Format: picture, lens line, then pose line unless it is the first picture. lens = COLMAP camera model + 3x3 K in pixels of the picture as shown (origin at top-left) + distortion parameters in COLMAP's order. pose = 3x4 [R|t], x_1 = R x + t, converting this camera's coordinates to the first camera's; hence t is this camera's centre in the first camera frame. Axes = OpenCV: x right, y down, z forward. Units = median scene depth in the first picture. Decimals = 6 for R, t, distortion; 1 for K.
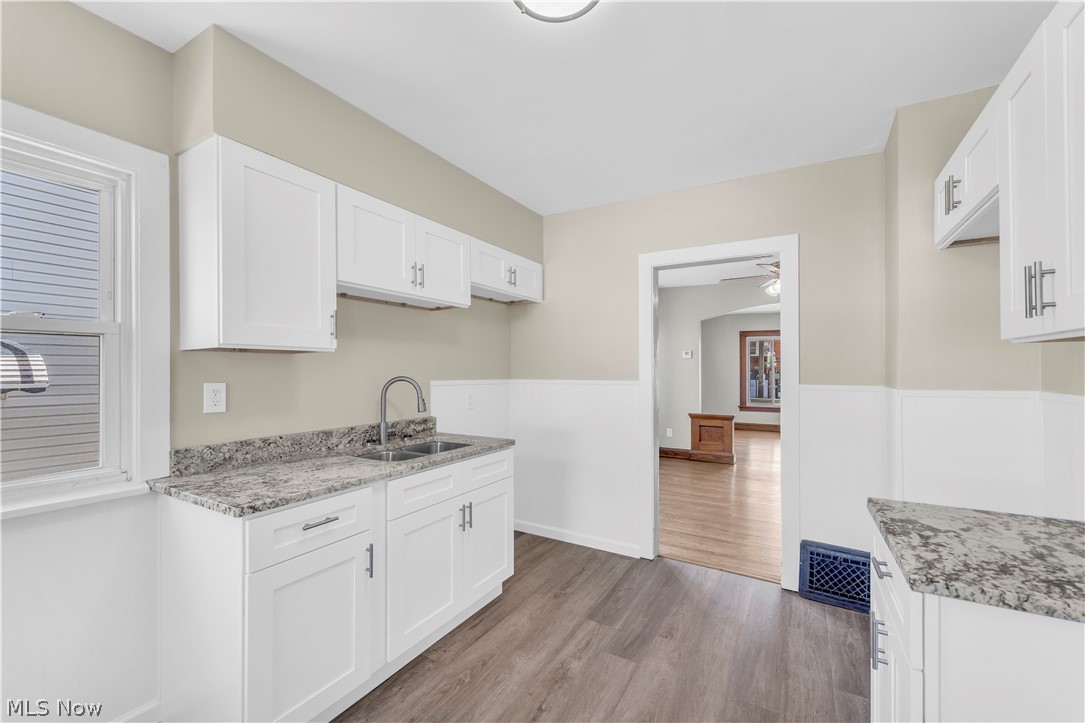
lens RADIAL K [[442.0, 0, 538.3], [0, 442.0, 367.5], [0, 0, 1]] dist [-0.001567, -0.000234]
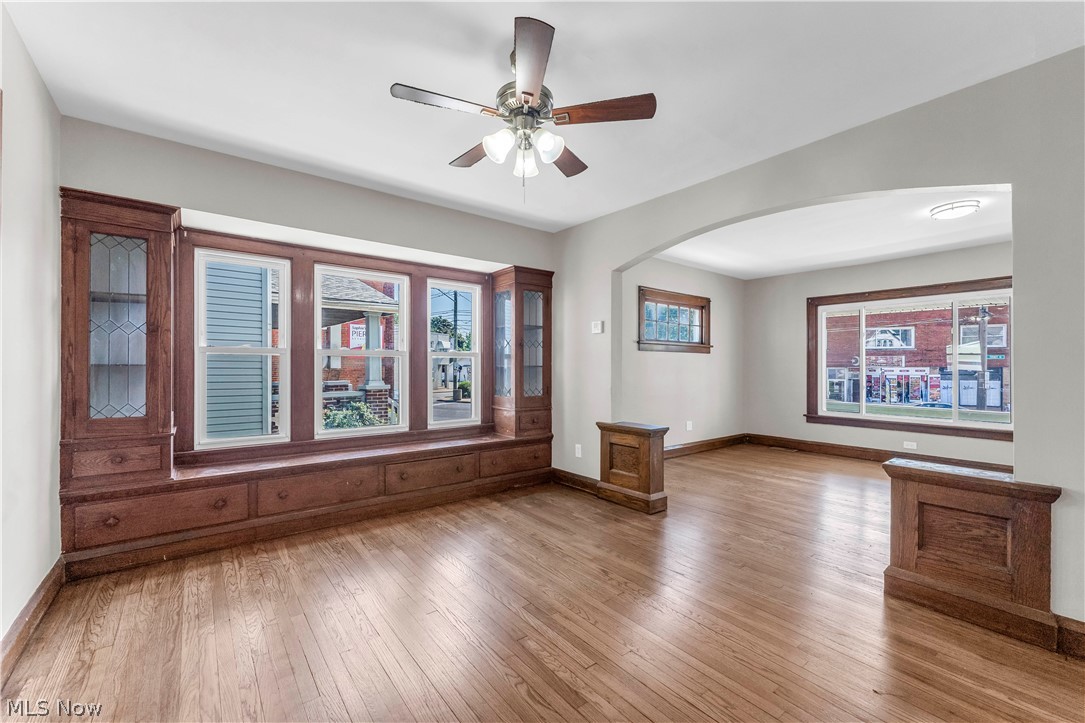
lens RADIAL K [[442.0, 0, 538.3], [0, 442.0, 367.5], [0, 0, 1]] dist [-0.001567, -0.000234]
pose [[0.932722, 0.003318, -0.360580, 0.946285], [-0.001396, 0.999983, 0.005590, 0.045762], [0.360593, -0.004711, 0.932711, 0.757898]]
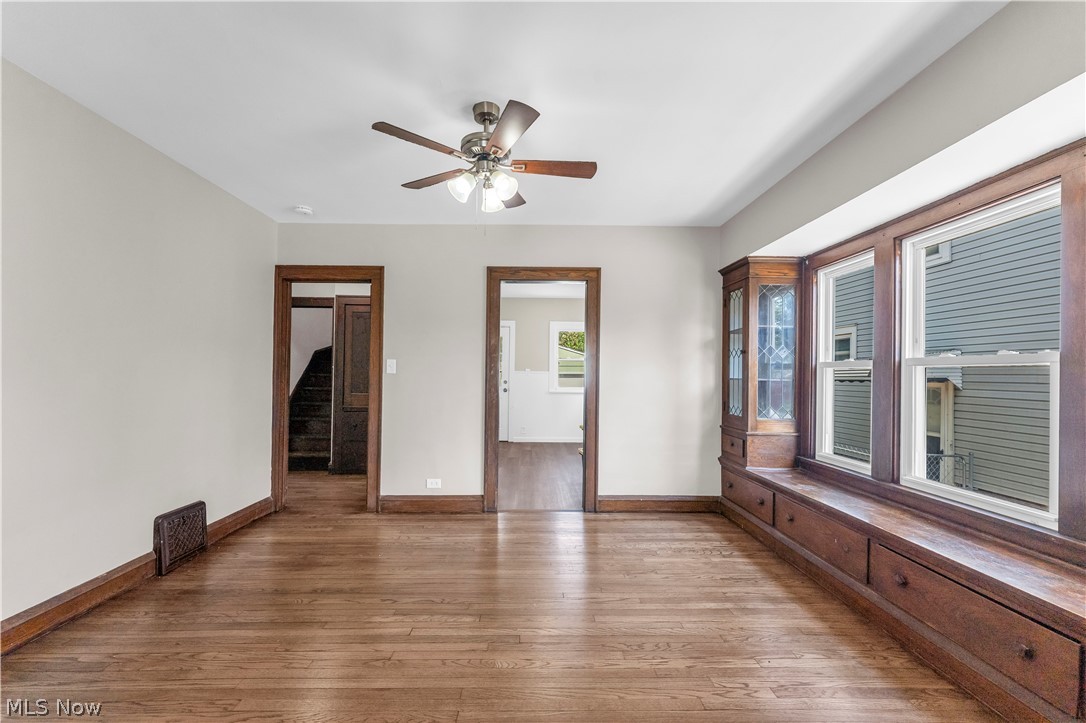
lens RADIAL K [[447.0, 0, 532.3], [0, 447.0, 370.3], [0, 0, 1]] dist [0.001006, 0.000001]
pose [[-0.858123, -0.014227, -0.513247, 1.003943], [-0.009699, 0.999887, -0.011499, 0.043100], [0.513353, -0.004890, -0.858164, 1.918245]]
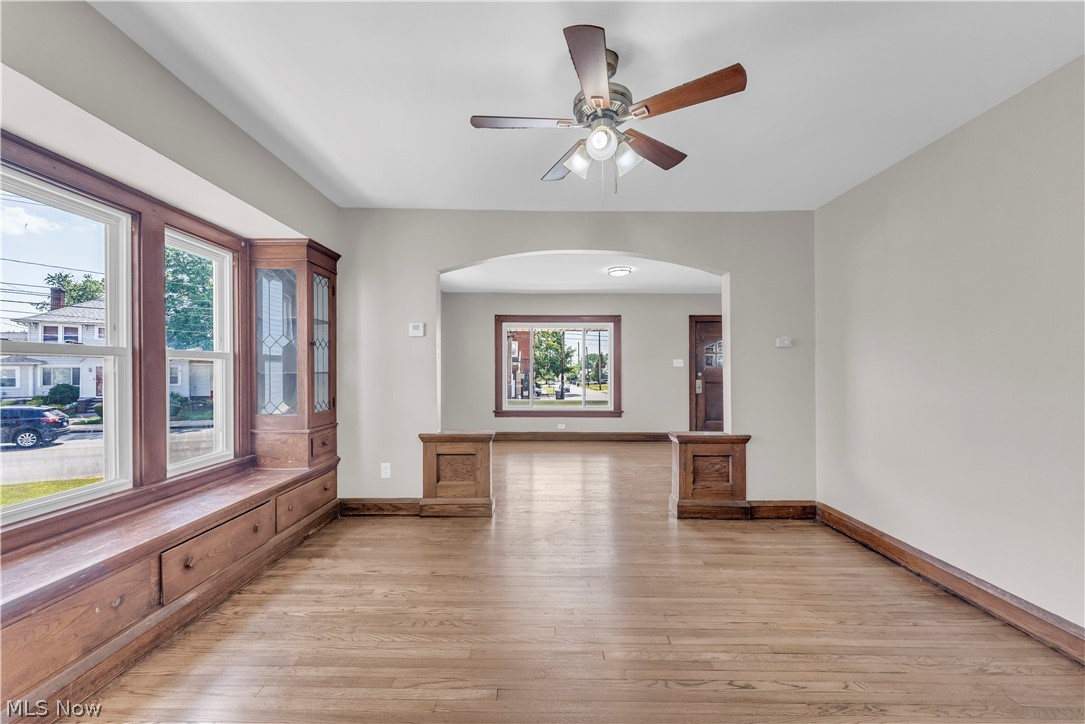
lens RADIAL K [[442.0, 0, 538.3], [0, 442.0, 368.0], [0, 0, 1]] dist [-0.001567, -0.000234]
pose [[0.858213, 0.003564, 0.513282, 0.352719], [-0.002374, 0.999993, -0.002973, 0.040635], [-0.513289, 0.001333, 0.858215, 0.850231]]
